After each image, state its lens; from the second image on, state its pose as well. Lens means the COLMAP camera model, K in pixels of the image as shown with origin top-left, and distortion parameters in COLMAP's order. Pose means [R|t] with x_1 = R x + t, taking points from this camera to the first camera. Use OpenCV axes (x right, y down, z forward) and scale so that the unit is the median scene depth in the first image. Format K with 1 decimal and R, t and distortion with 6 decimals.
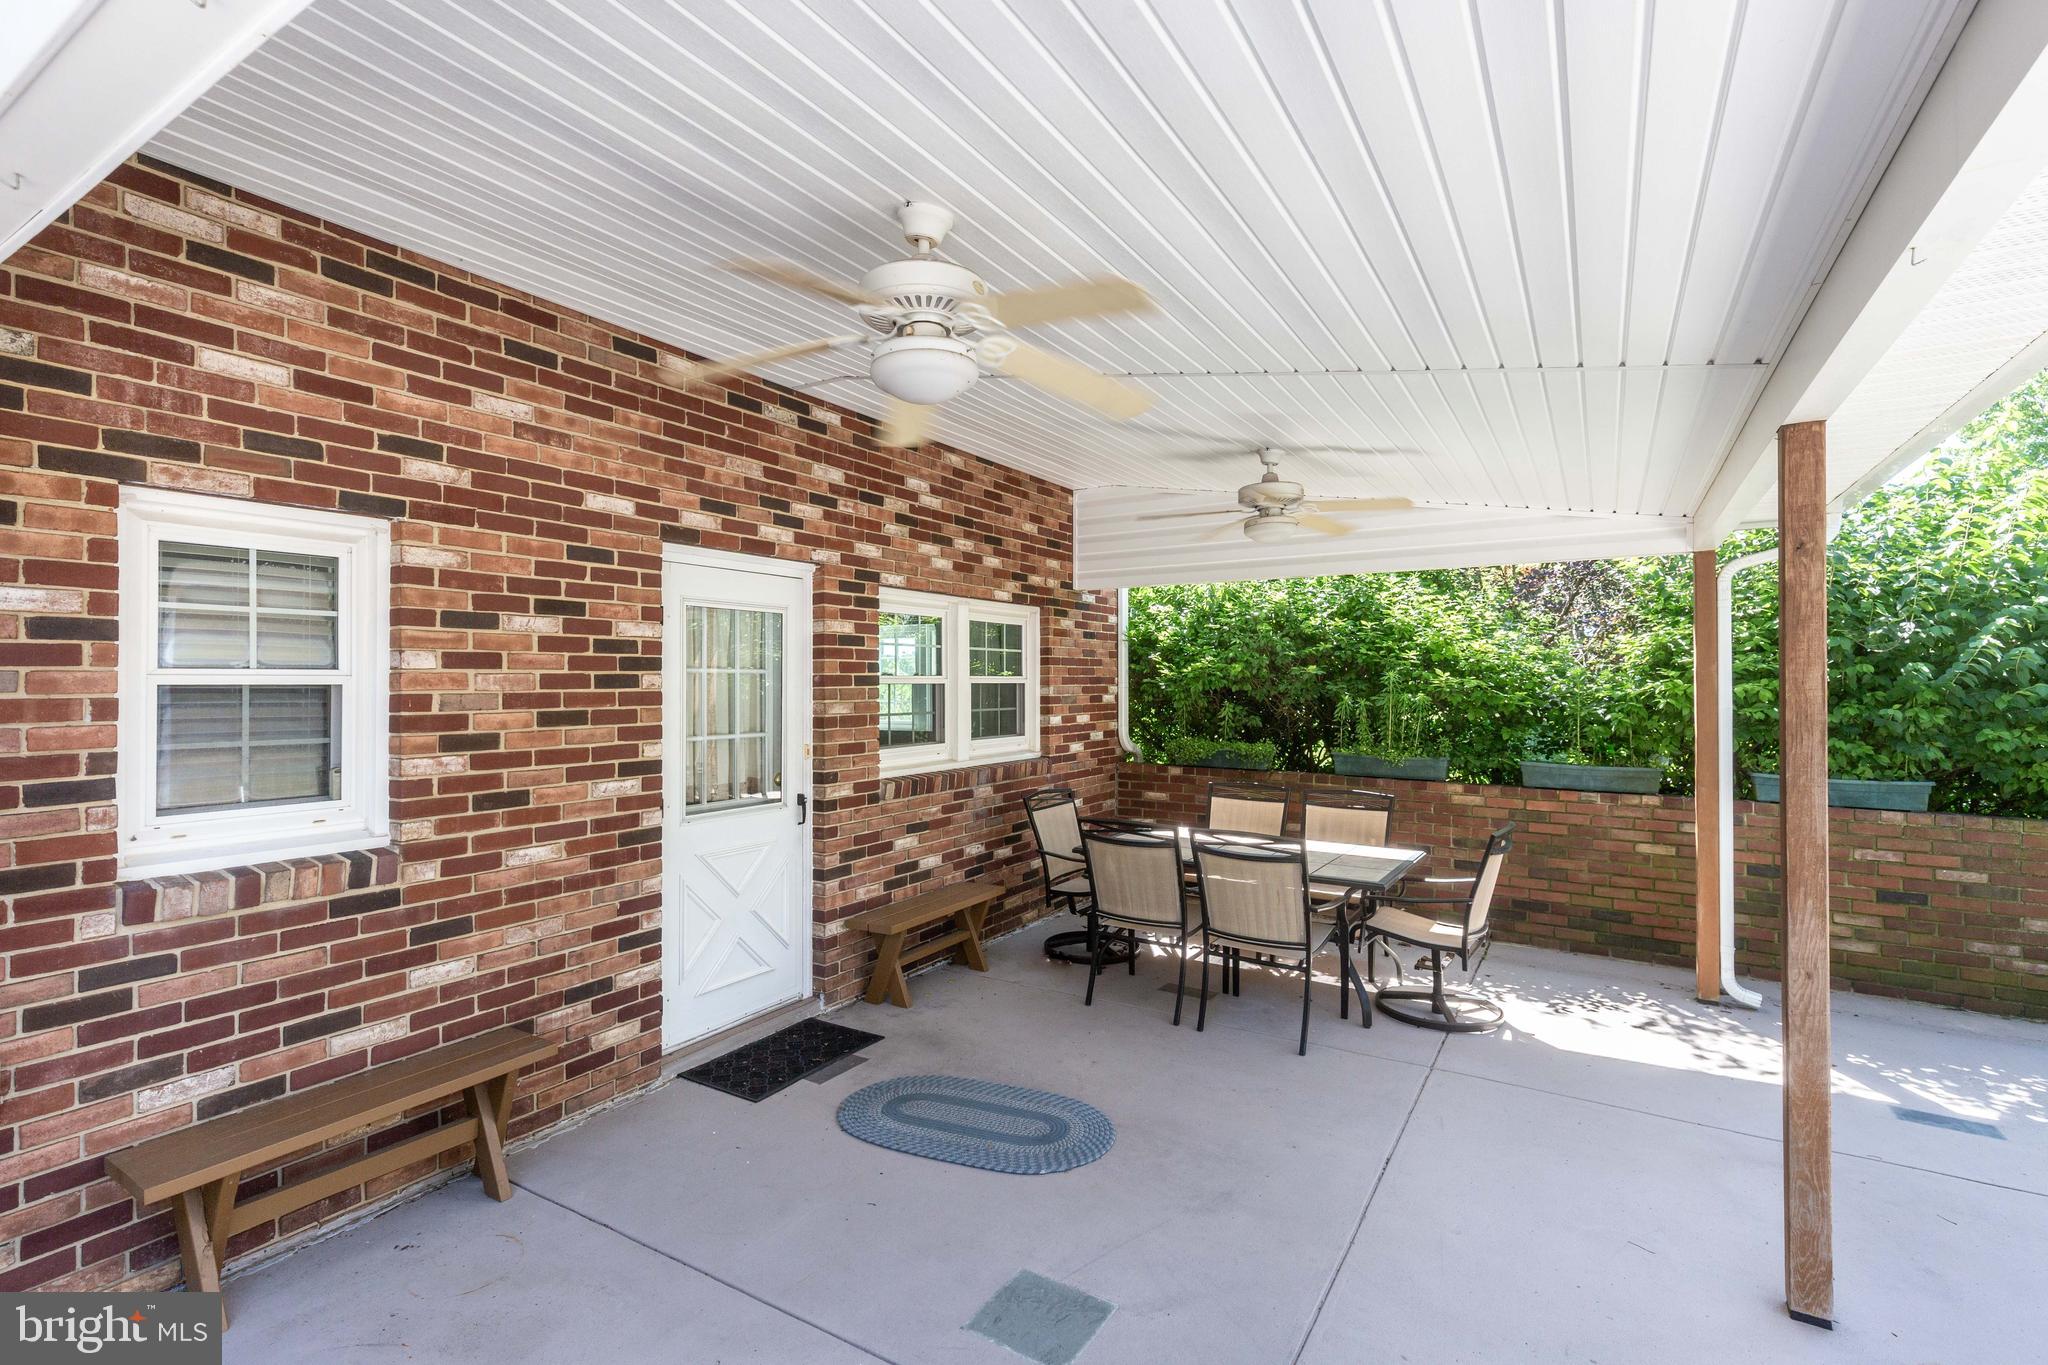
lens RADIAL K [[918.1, 0, 1032.3], [0, 918.1, 678.9], [0, 0, 1]] dist [0.011736, -0.001925]
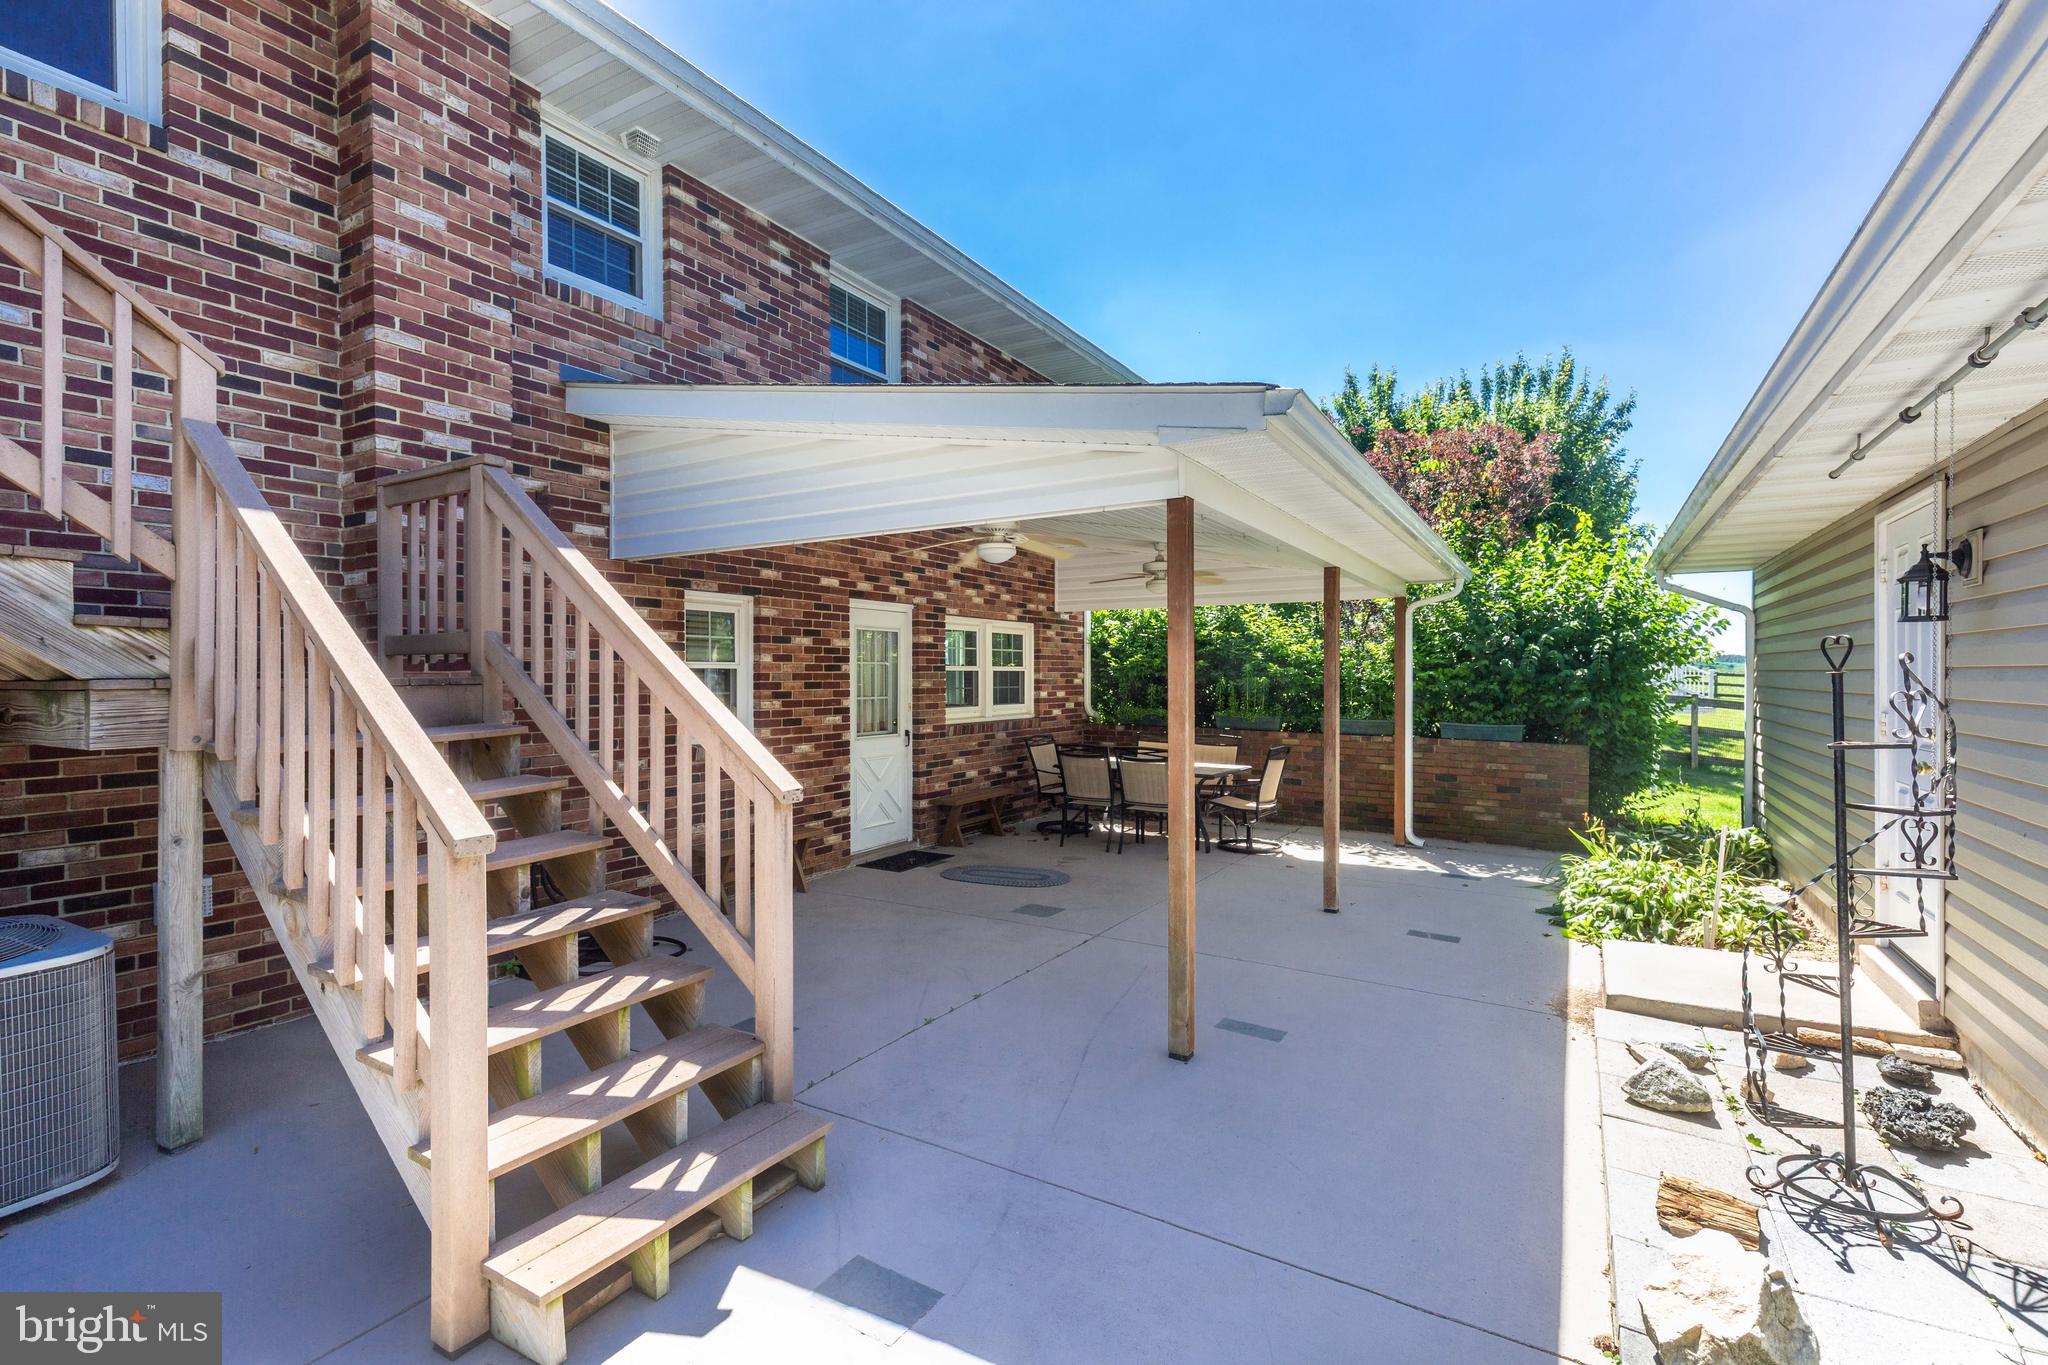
lens RADIAL K [[918.1, 0, 1028.8], [0, 918.1, 683.3], [0, 0, 1]] dist [0.011736, -0.001925]
pose [[0.999858, 0.002795, 0.016641, -0.036800], [-0.003022, 0.999902, 0.013667, 0.005762], [-0.016601, -0.013715, 0.999768, -0.812361]]
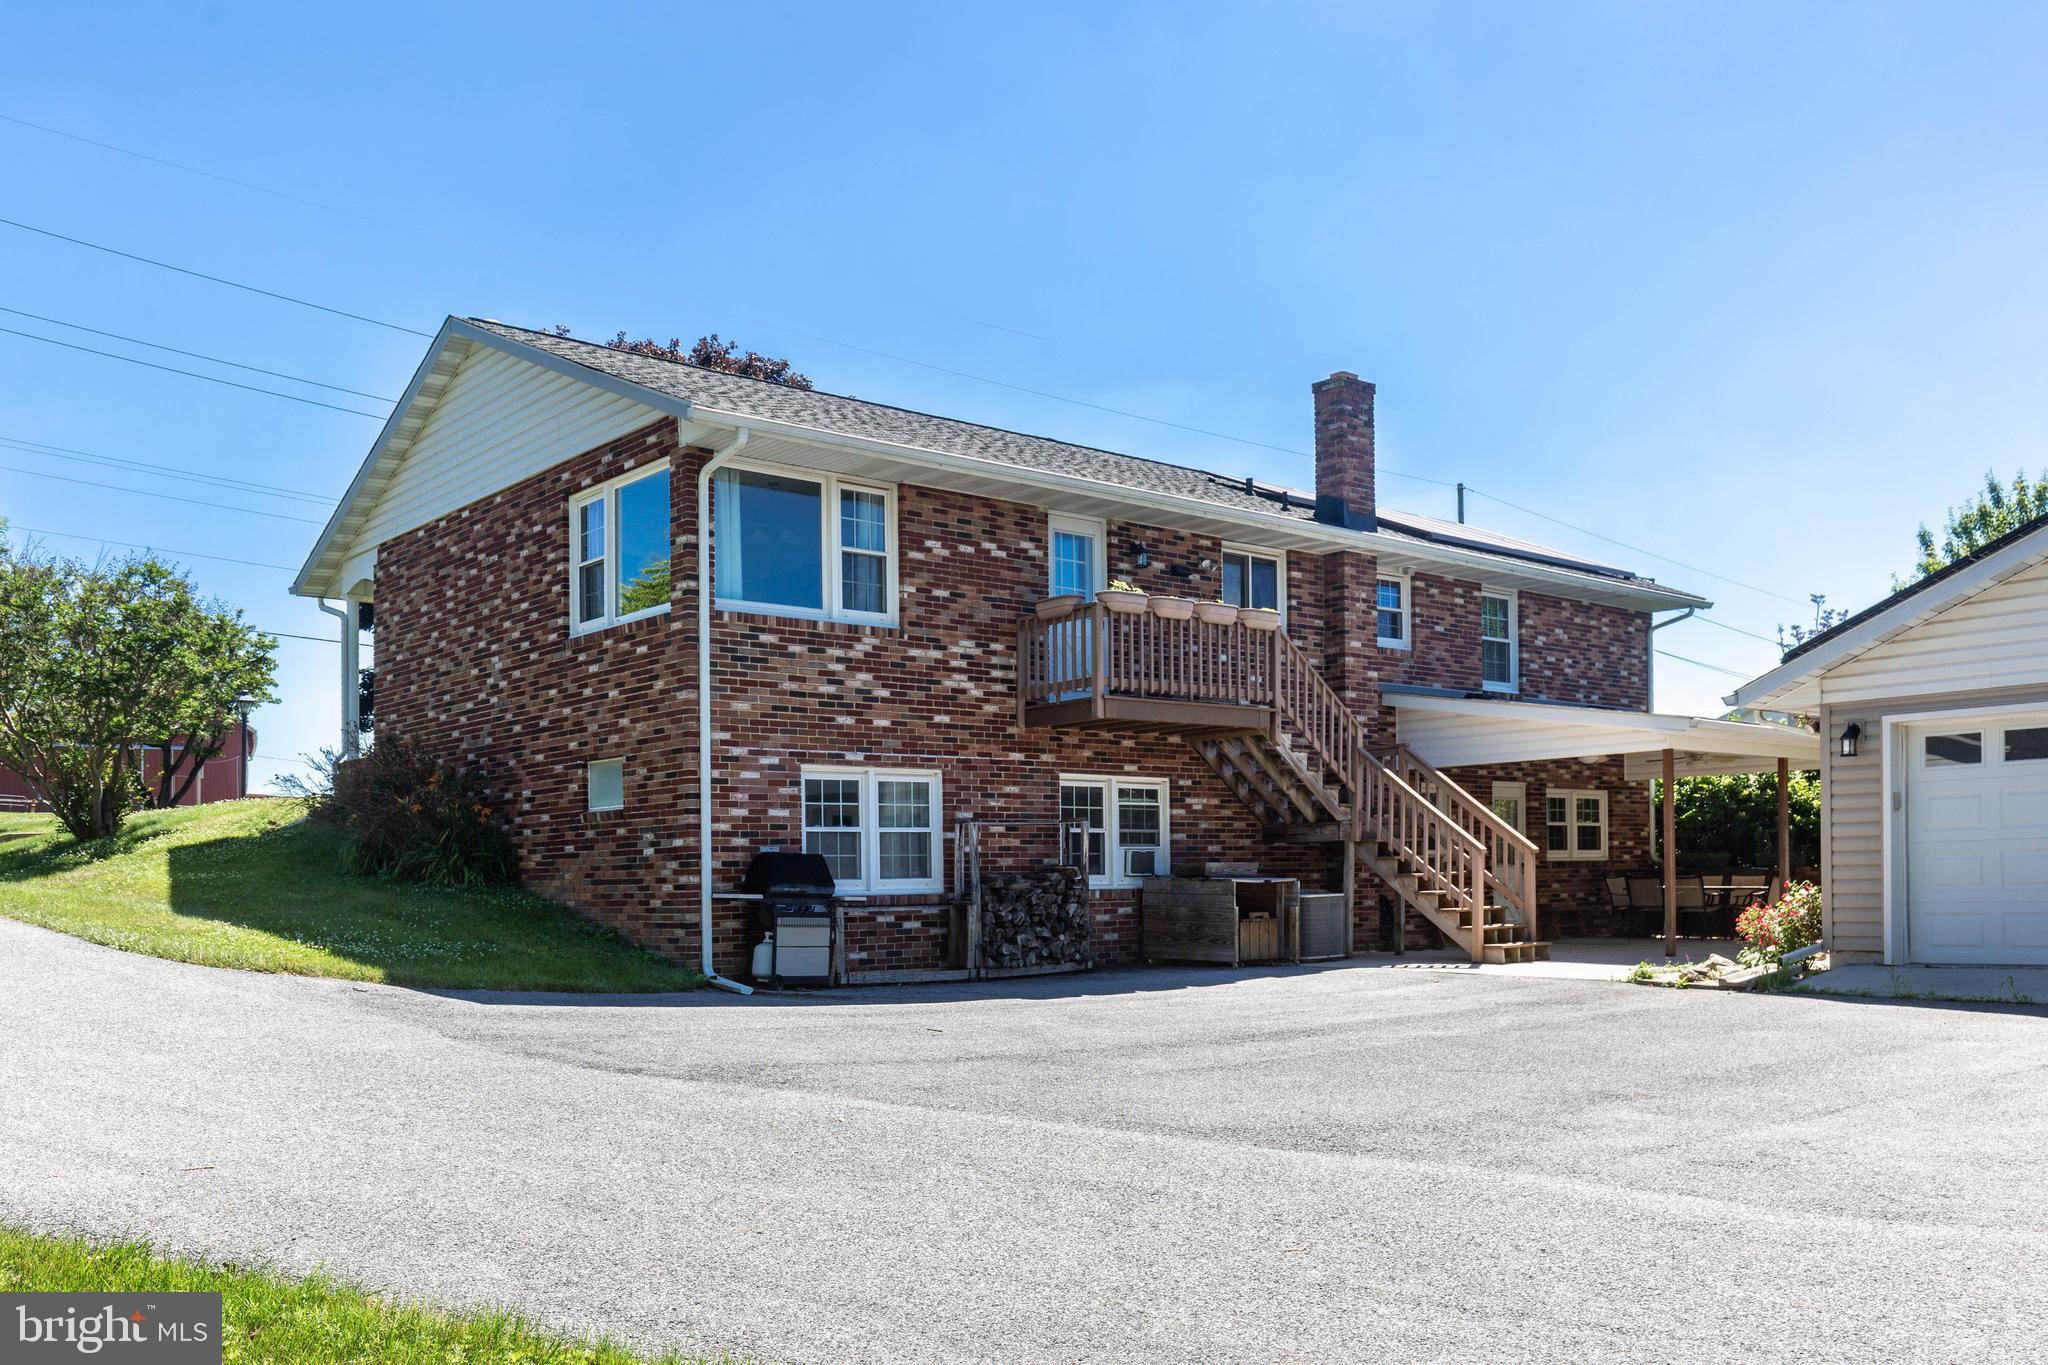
lens RADIAL K [[1682.5, 0, 1104.1], [0, 1682.5, 901.6], [0, 0, 1]] dist [0.011382, -0.002927]
pose [[0.964428, -0.011398, -0.264100, -0.123490], [0.017044, 0.999672, 0.019096, 0.118142], [0.263796, -0.022918, 0.964306, -4.253896]]
